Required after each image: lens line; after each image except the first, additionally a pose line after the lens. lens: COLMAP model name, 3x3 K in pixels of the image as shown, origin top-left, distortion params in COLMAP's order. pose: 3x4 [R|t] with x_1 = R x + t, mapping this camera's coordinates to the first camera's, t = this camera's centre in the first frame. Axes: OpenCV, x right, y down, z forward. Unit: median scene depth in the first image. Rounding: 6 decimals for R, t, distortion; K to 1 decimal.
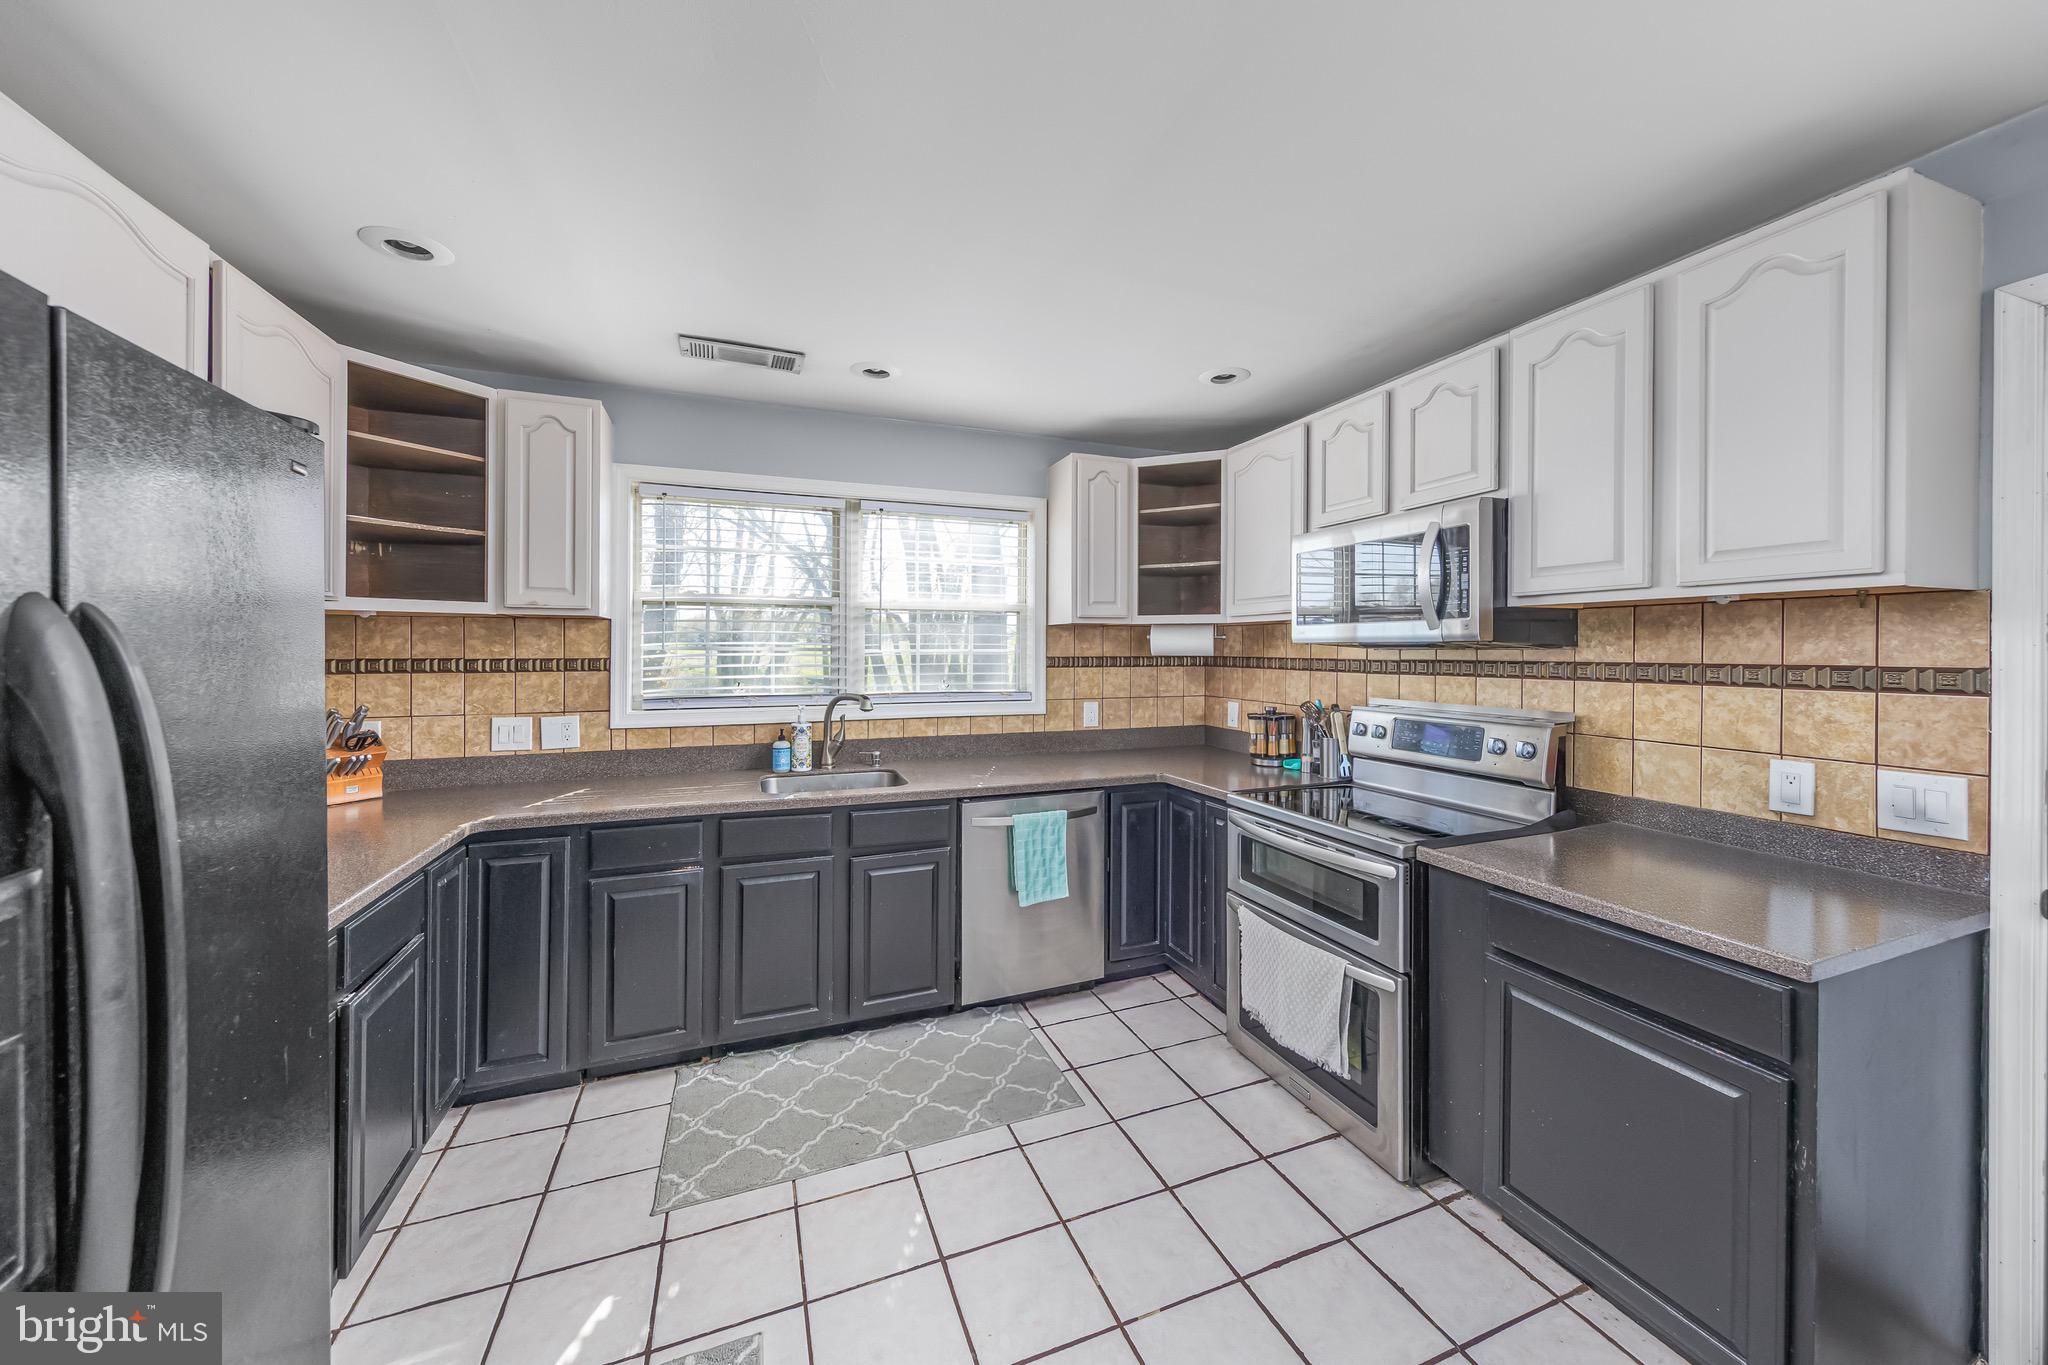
lens RADIAL K [[761.7, 0, 1060.7], [0, 761.7, 646.2], [0, 0, 1]] dist [0.001216, -0.000008]
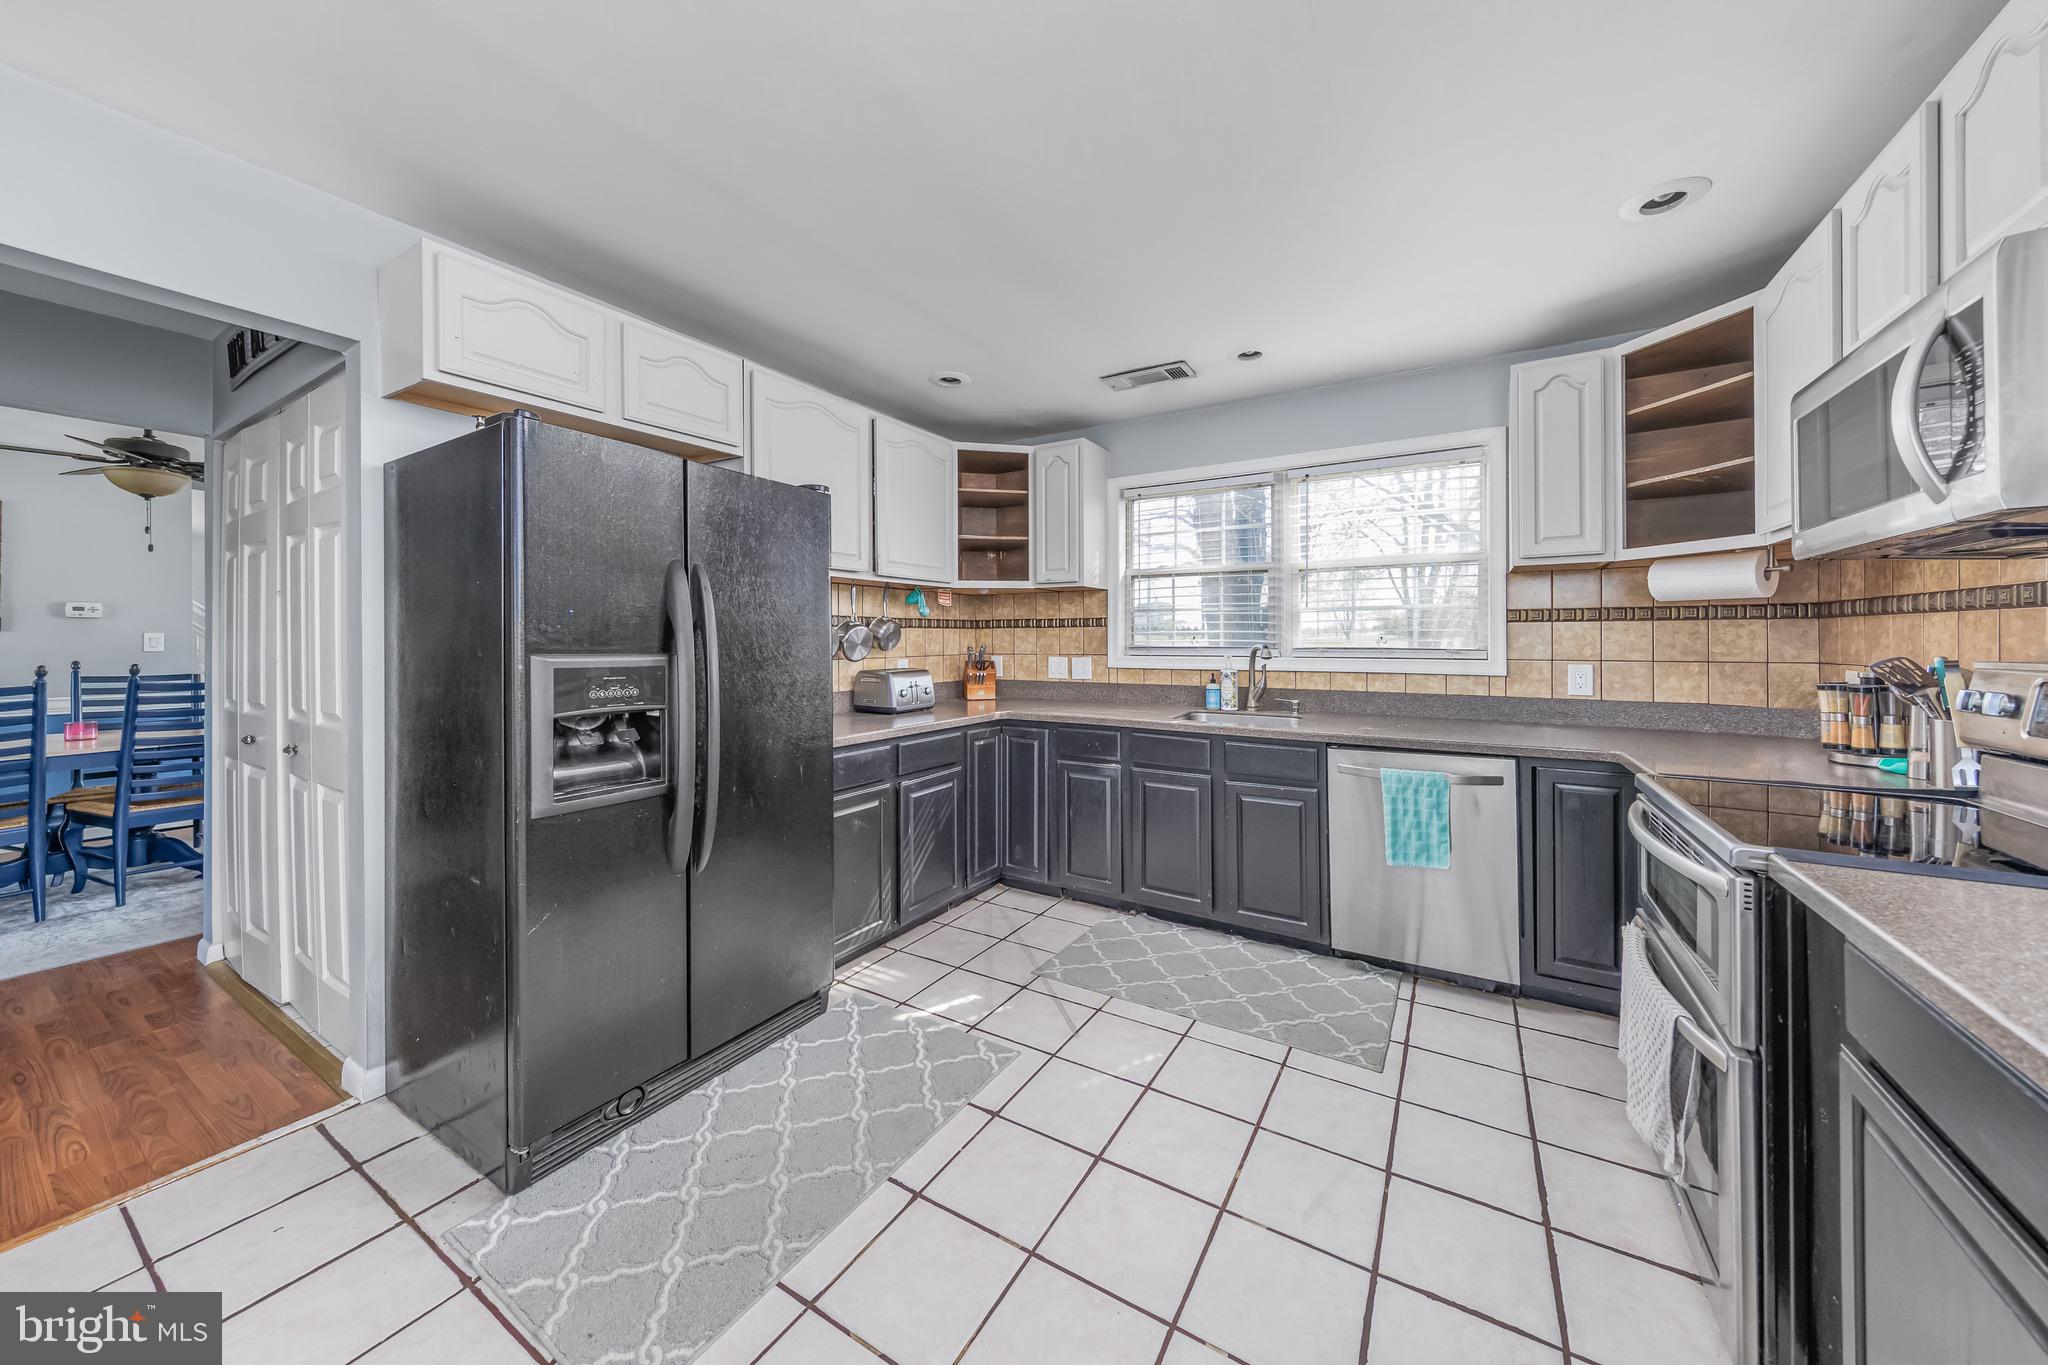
lens RADIAL K [[711.7, 0, 1025.3], [0, 711.7, 634.5], [0, 0, 1]] dist [0.000327, -0.000100]
pose [[0.579895, -0.008877, -0.814643, 0.410111], [0.004002, 0.999960, -0.008048, 0.059633], [0.814682, 0.001407, 0.579907, 0.116669]]
